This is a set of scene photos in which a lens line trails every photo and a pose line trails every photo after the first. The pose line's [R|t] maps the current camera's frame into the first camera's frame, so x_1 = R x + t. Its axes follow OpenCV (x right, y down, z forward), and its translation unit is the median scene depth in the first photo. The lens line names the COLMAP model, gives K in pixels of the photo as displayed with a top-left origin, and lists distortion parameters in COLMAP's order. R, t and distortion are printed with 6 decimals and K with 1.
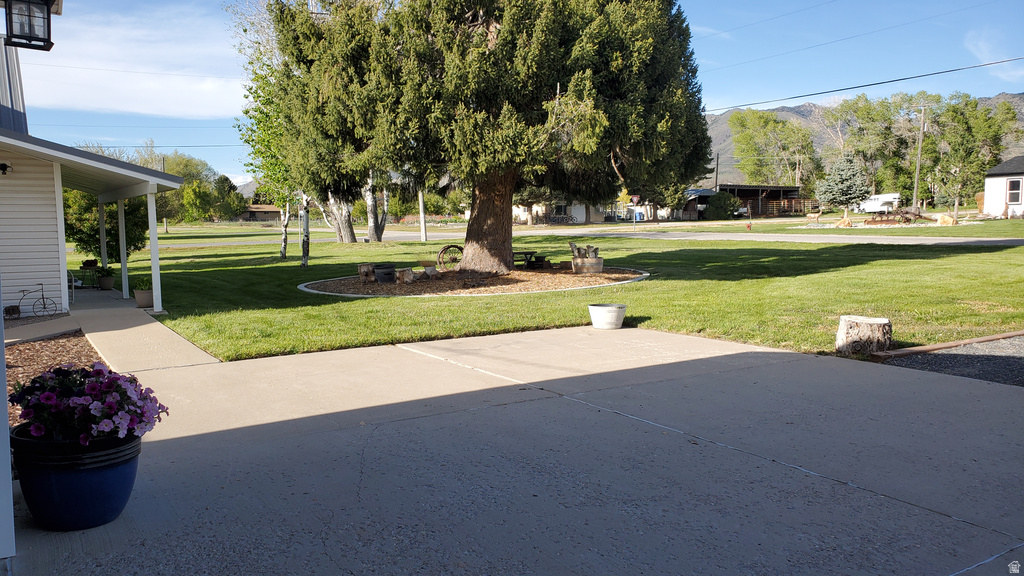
lens RADIAL K [[736.3, 0, 512.0], [0, 736.3, 288.0], [0, 0, 1]] dist [0.000849, -0.000805]
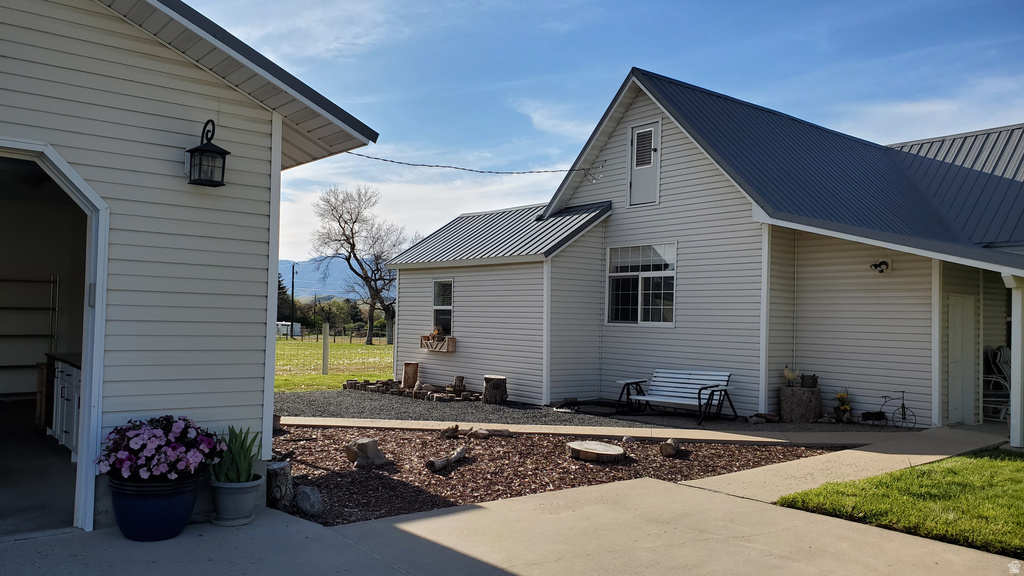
lens RADIAL K [[774.1, 0, 512.8], [0, 774.1, 299.9], [0, 0, 1]] dist [0.001078, 0.001214]
pose [[0.123506, -0.014935, -0.992231, 0.242352], [-0.111038, 0.993400, -0.028774, -0.036319], [0.986112, 0.113729, 0.121033, 0.402516]]
